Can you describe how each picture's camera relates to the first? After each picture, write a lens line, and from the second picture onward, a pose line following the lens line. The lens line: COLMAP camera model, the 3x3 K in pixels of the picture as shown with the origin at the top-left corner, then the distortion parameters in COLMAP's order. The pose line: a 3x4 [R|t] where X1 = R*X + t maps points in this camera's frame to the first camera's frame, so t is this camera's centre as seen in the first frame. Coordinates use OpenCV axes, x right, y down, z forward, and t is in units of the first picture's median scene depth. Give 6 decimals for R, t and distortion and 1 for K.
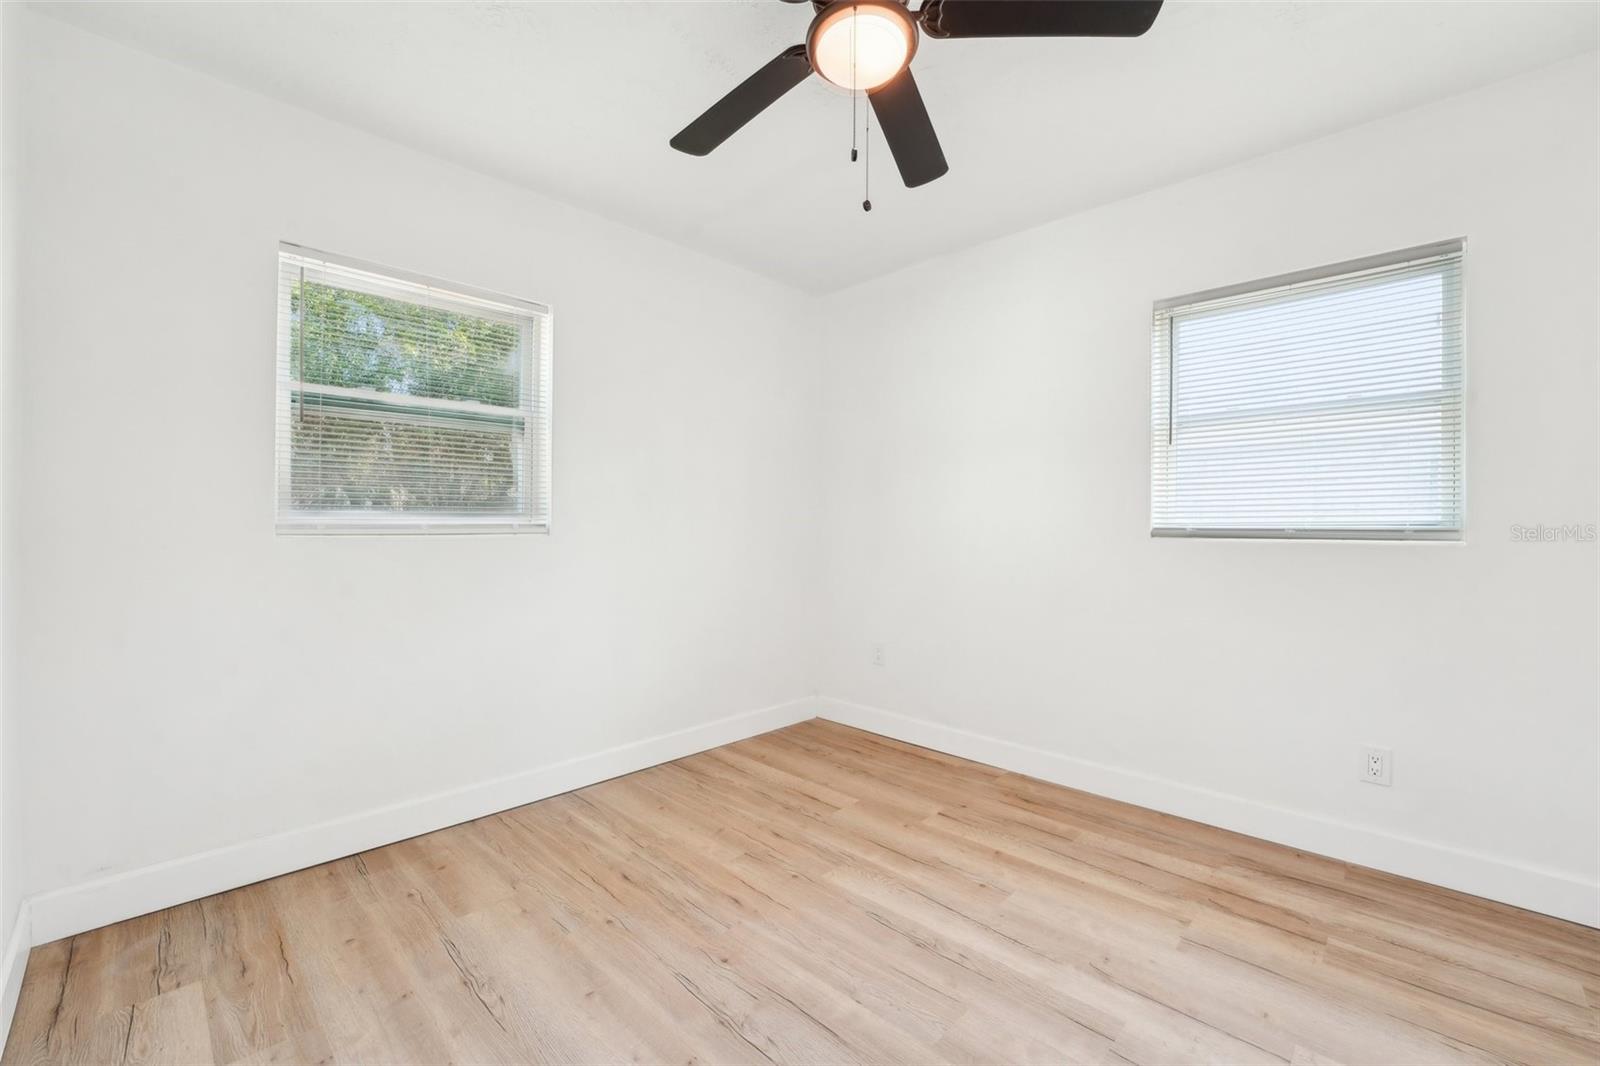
lens RADIAL K [[659.8, 0, 800.7], [0, 659.8, 528.8], [0, 0, 1]] dist [-0.002172, -0.000019]
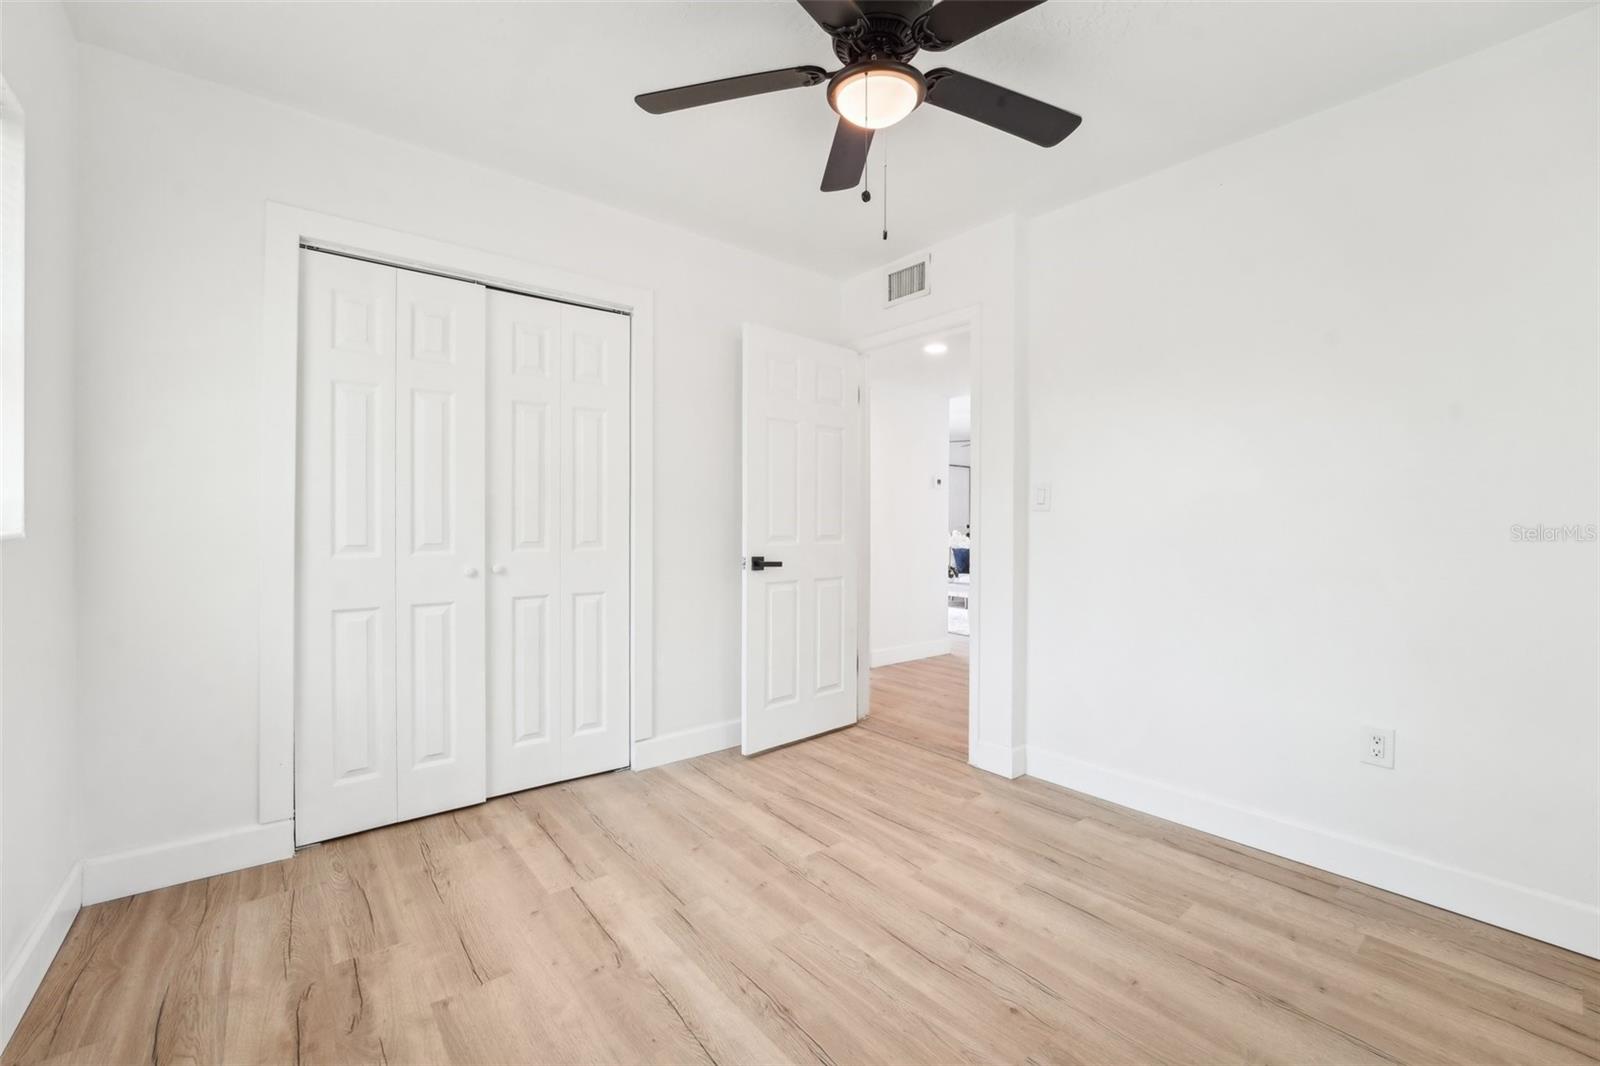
lens RADIAL K [[659.8, 0, 808.3], [0, 659.8, 527.4], [0, 0, 1]] dist [-0.002172, -0.000019]
pose [[-0.994265, -0.011280, 0.106350, 0.071974], [-0.010486, 0.999913, 0.008026, 0.009294], [-0.106431, 0.006865, -0.994296, 1.943165]]
